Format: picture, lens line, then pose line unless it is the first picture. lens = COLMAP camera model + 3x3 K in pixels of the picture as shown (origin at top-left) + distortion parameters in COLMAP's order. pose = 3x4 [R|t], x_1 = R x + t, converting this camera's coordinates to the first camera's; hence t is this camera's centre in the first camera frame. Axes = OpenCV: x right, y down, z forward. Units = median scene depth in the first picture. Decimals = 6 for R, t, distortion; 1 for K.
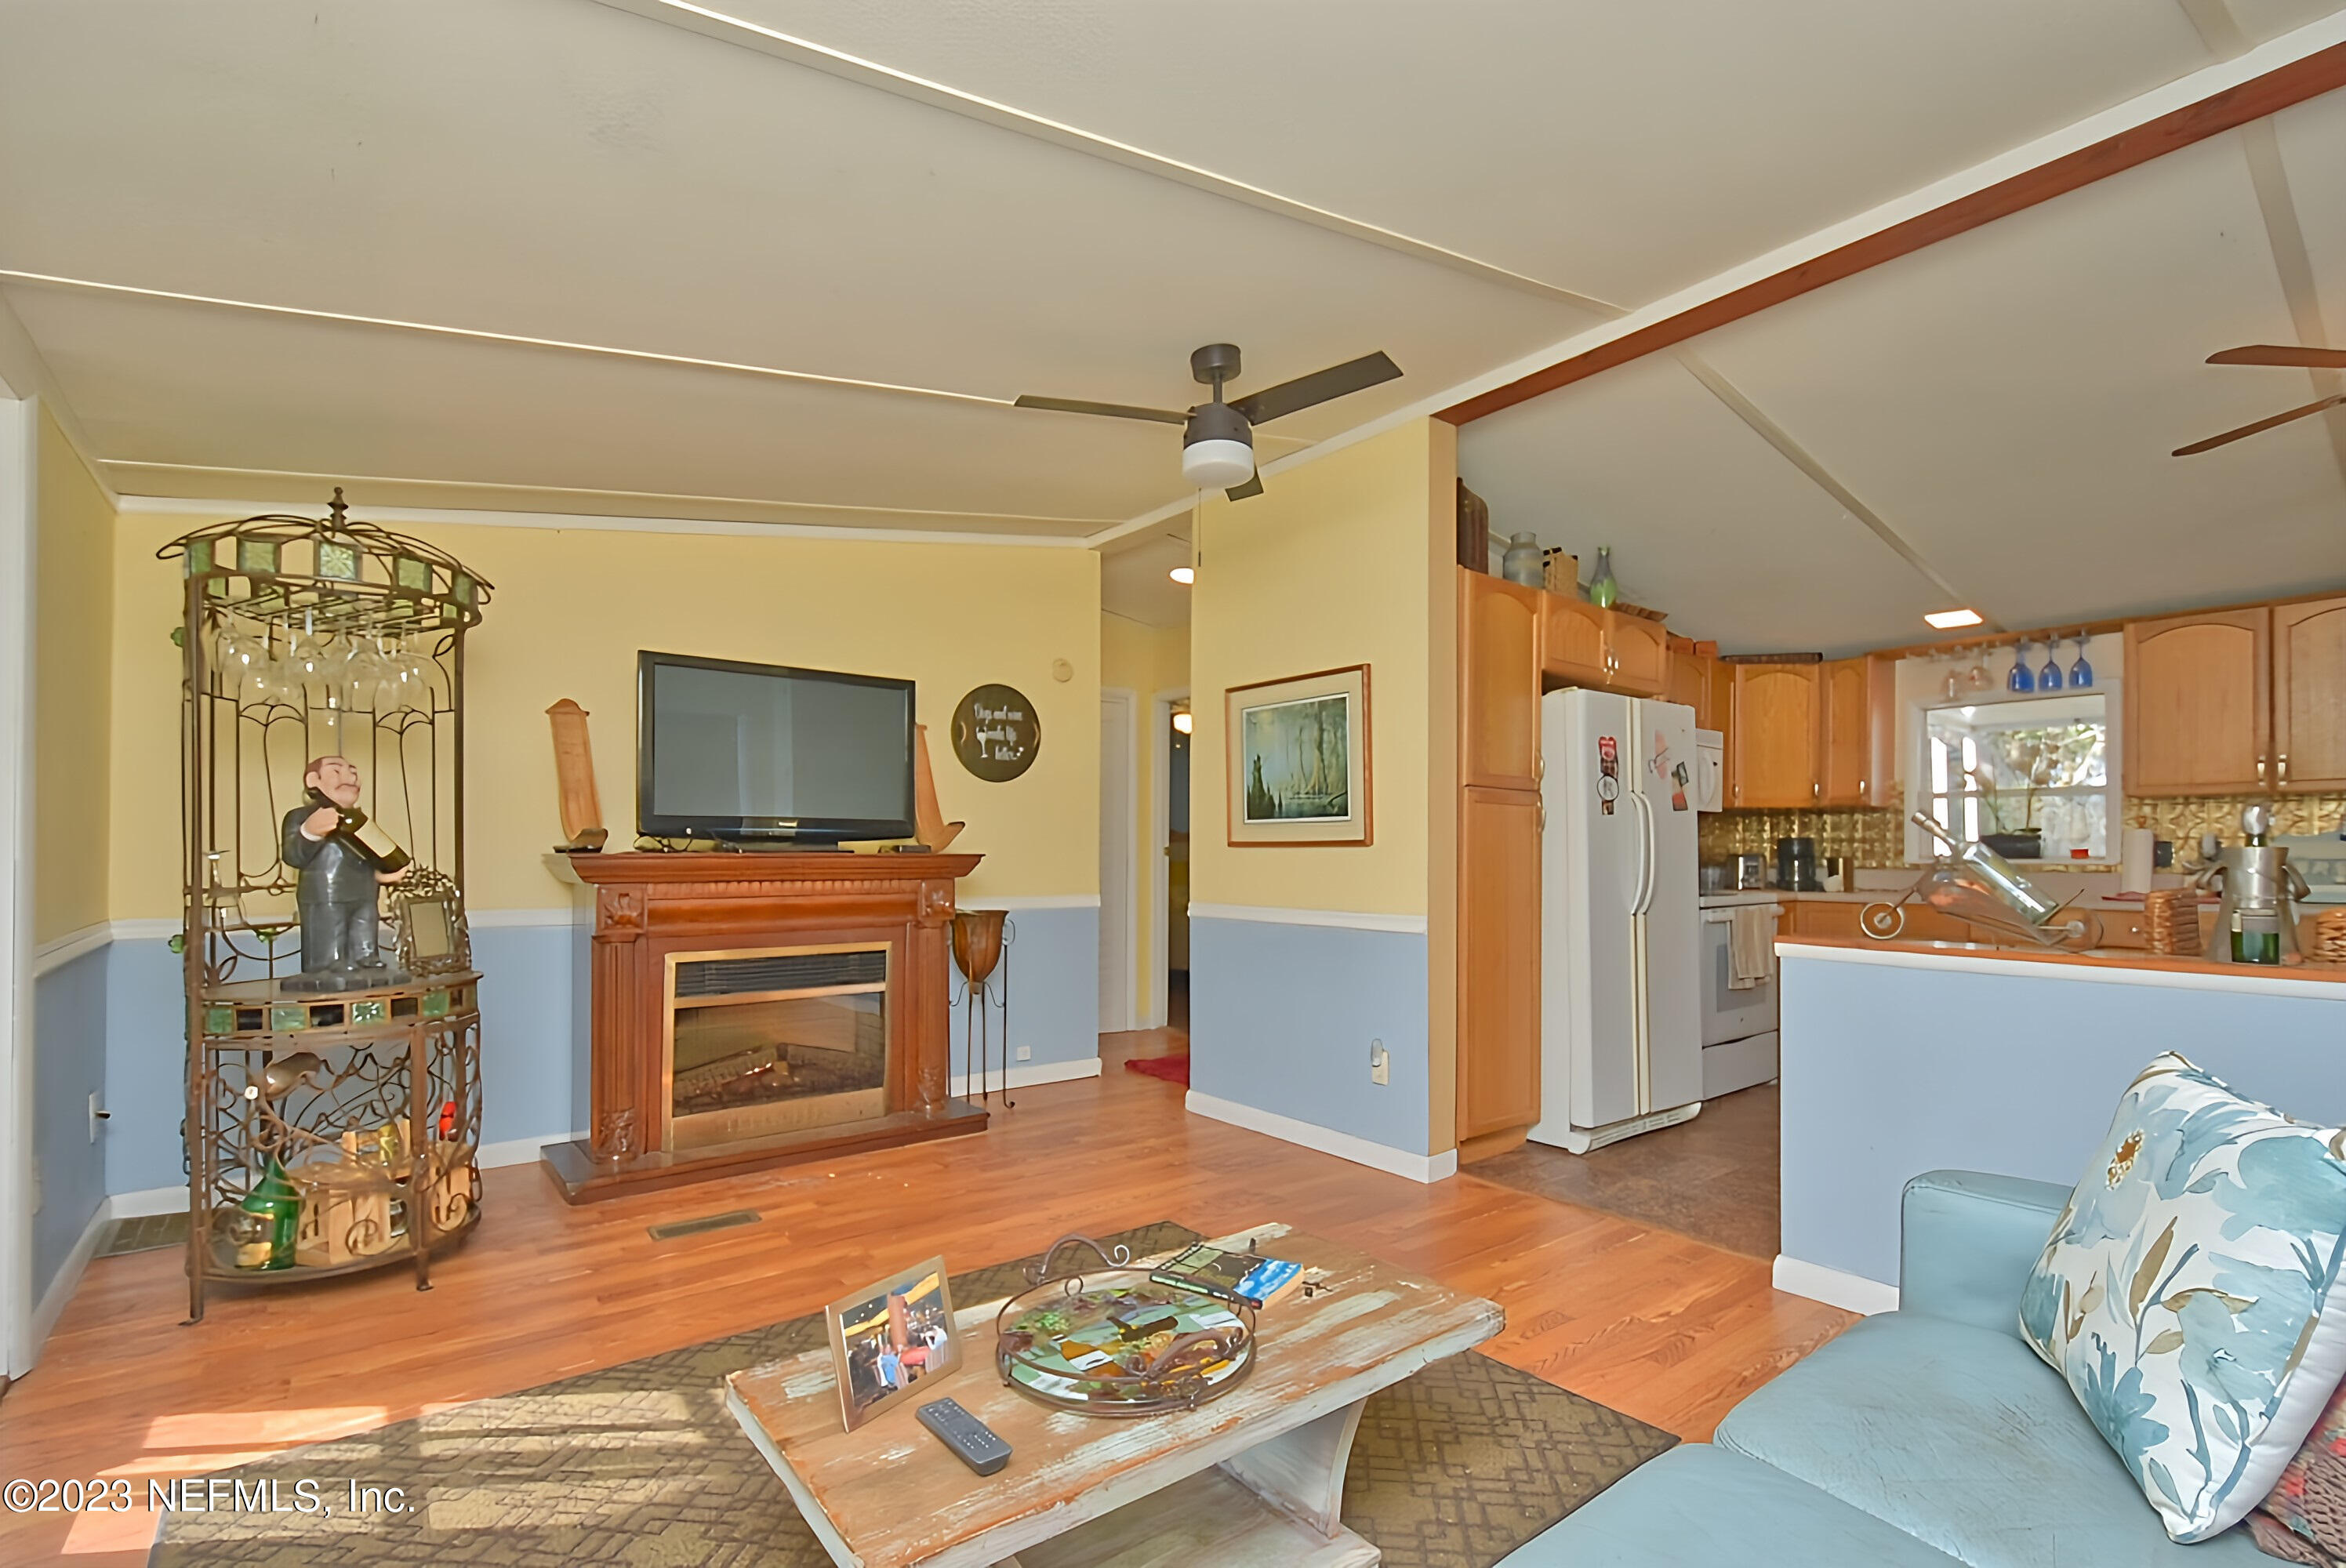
lens RADIAL K [[1023.5, 0, 1207.8], [0, 1023.5, 845.0], [0, 0, 1]] dist [-0.001527, -0.000758]
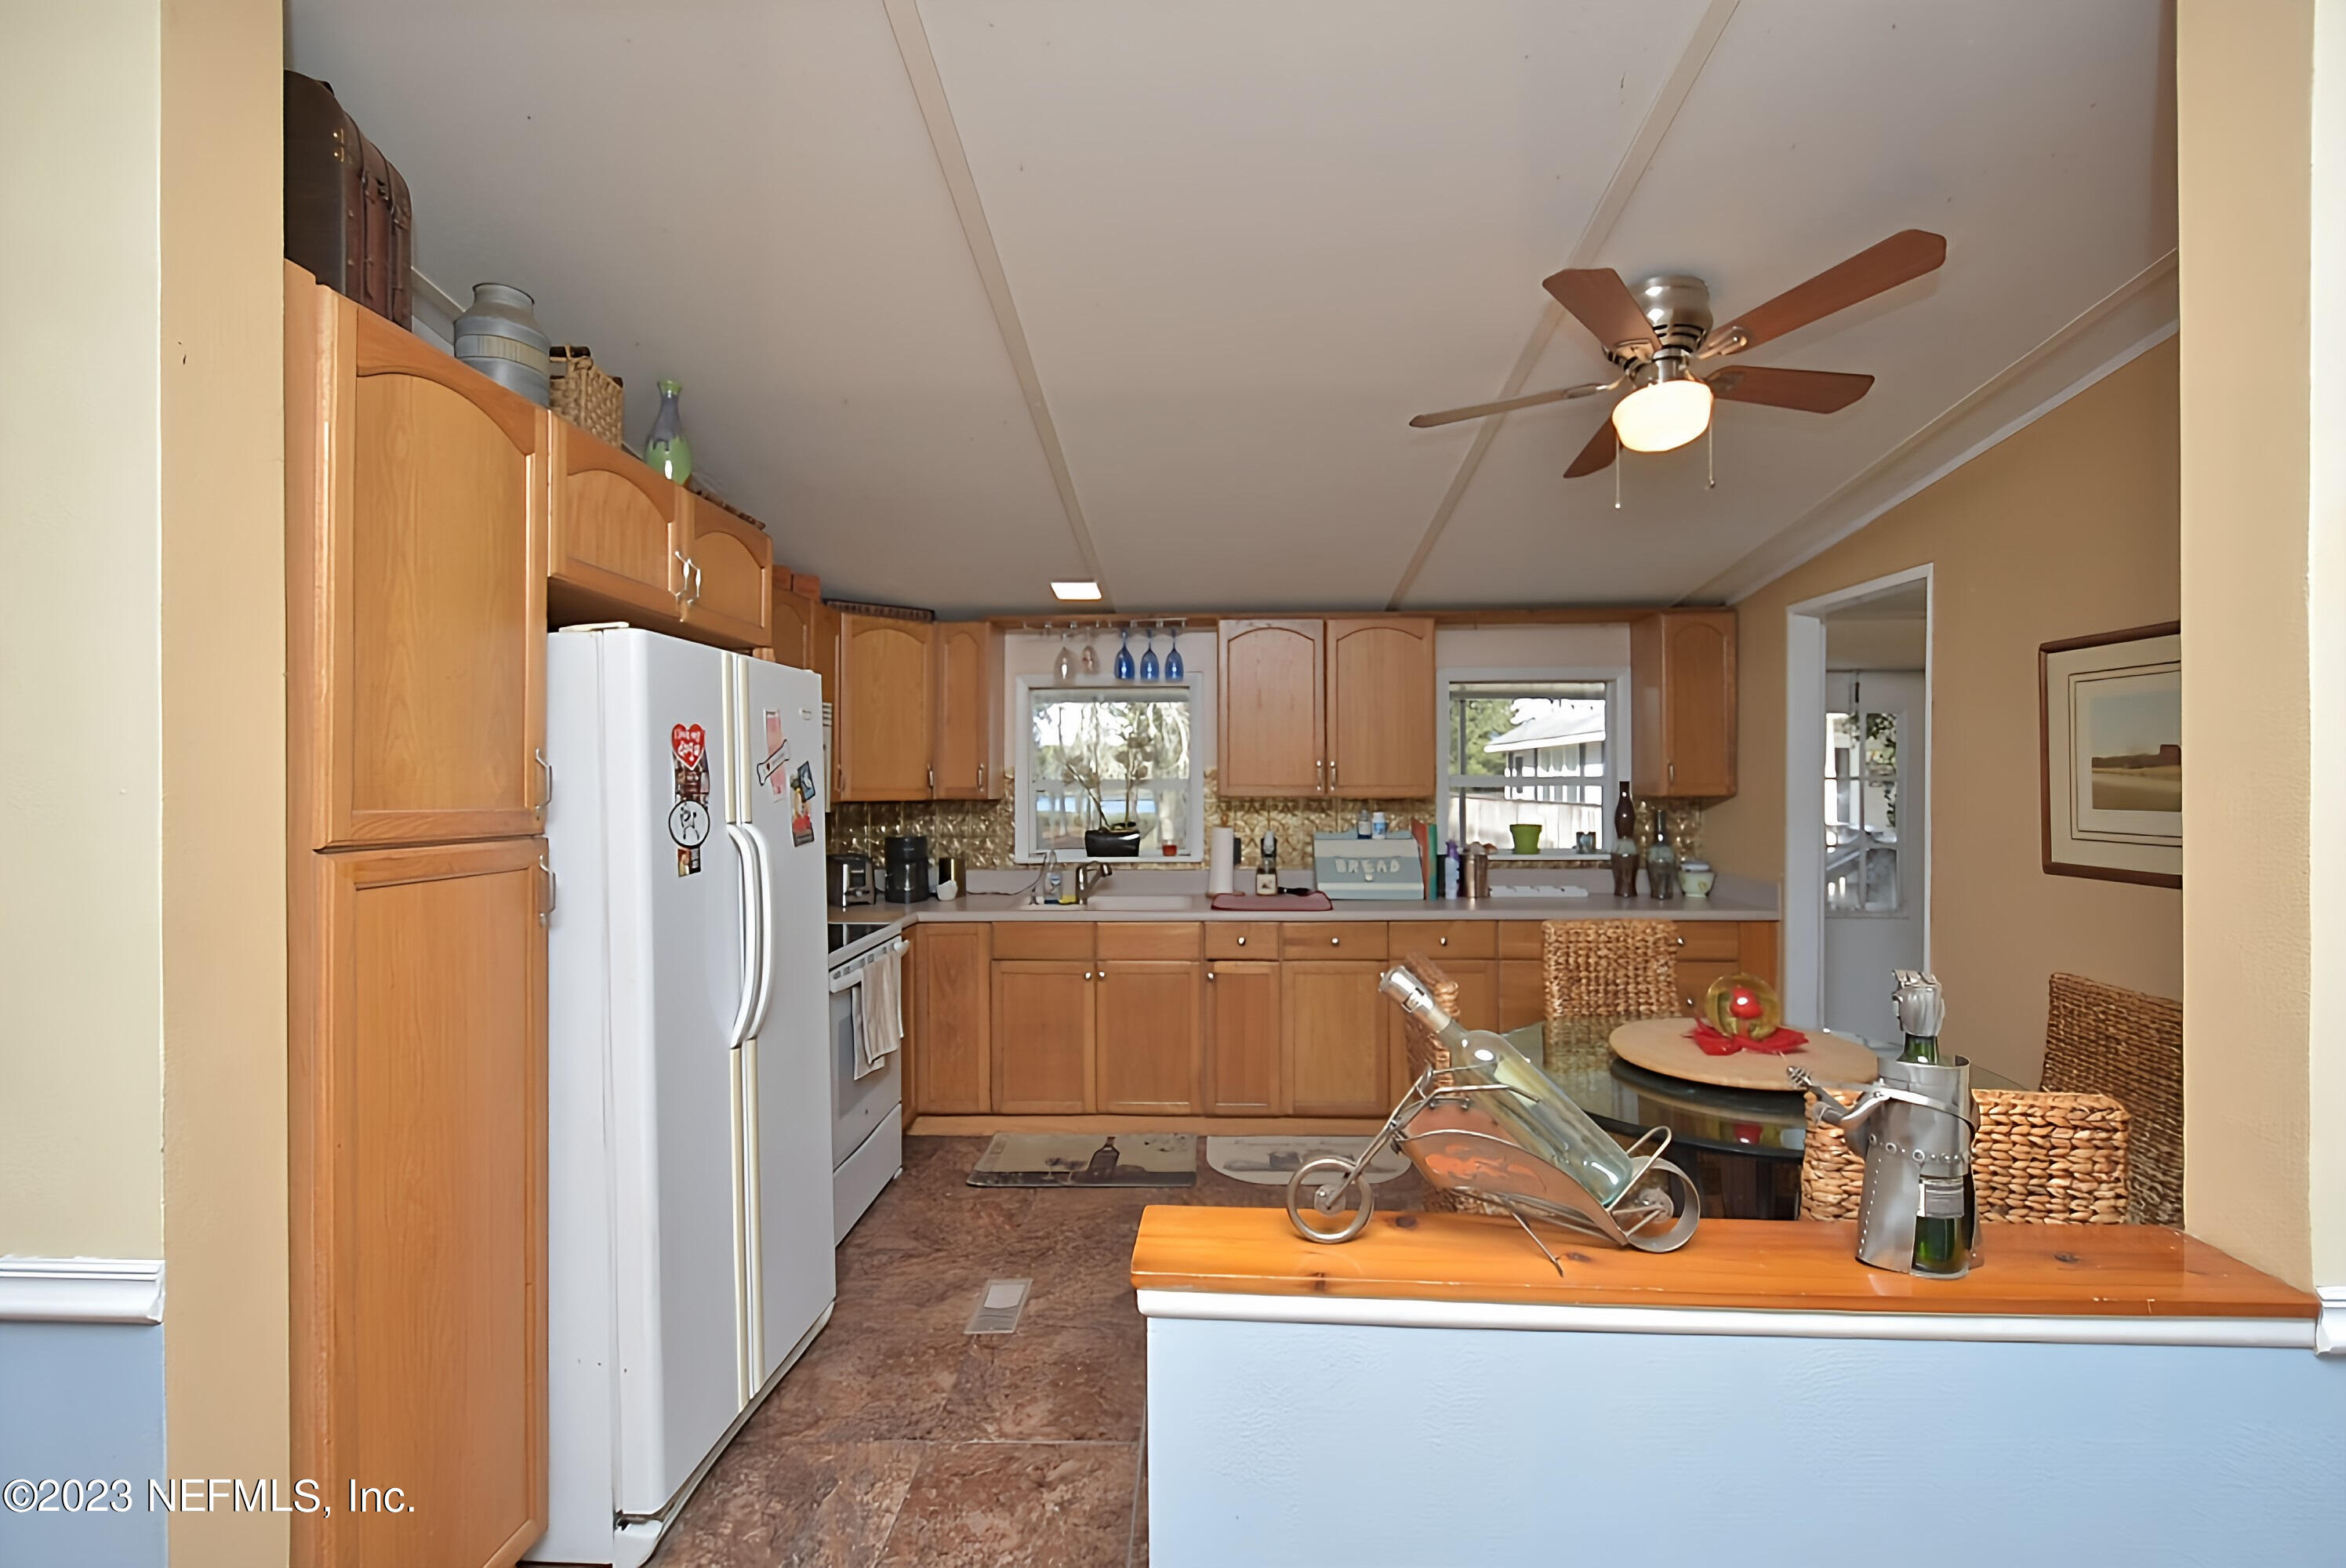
lens RADIAL K [[1023.5, 0, 1175.1], [0, 1023.5, 781.7], [0, 0, 1]] dist [-0.001527, -0.000758]
pose [[0.656388, -0.003171, 0.754417, 0.139667], [0.003259, 0.999994, 0.001368, -0.066802], [-0.754417, 0.001561, 0.656394, 0.411245]]
